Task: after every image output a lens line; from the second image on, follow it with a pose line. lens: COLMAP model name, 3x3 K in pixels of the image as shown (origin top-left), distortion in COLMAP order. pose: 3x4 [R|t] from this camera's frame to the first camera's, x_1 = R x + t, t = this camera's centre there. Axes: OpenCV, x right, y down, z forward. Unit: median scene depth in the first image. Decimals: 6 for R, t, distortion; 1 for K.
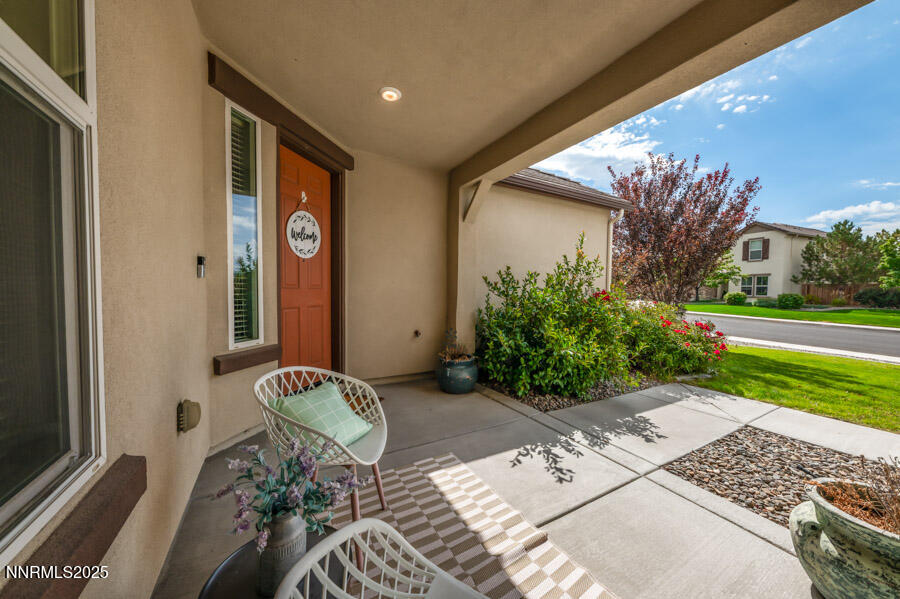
lens RADIAL K [[315.7, 0, 453.0], [0, 315.7, 300.1], [0, 0, 1]] dist [0.003515, -0.000103]
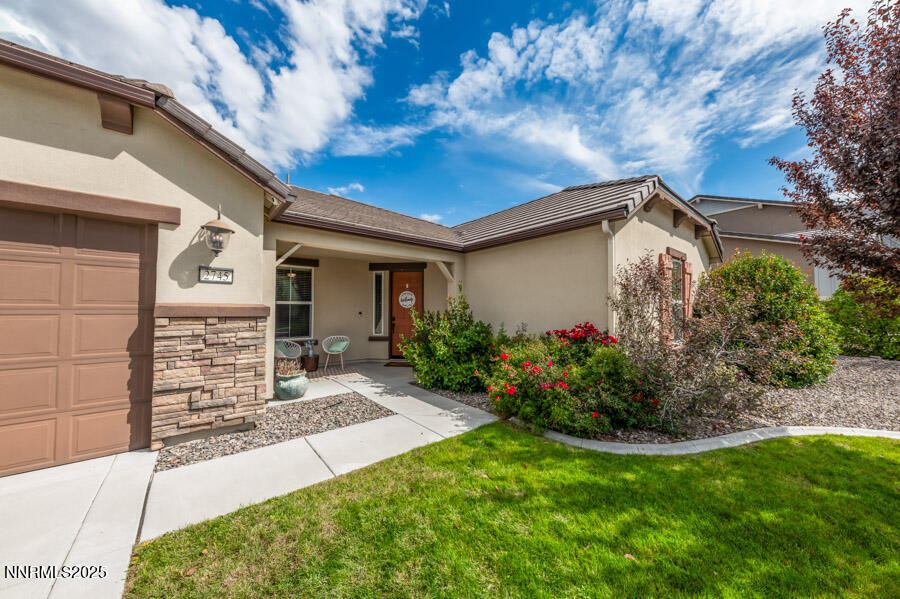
lens RADIAL K [[315.7, 0, 448.5], [0, 315.7, 305.6], [0, 0, 1]] dist [0.003515, -0.000103]
pose [[0.160848, -0.020757, -0.986761, 2.347737], [-0.024327, 0.999392, -0.024988, -0.094733], [0.986679, 0.028024, 0.160245, 0.921970]]
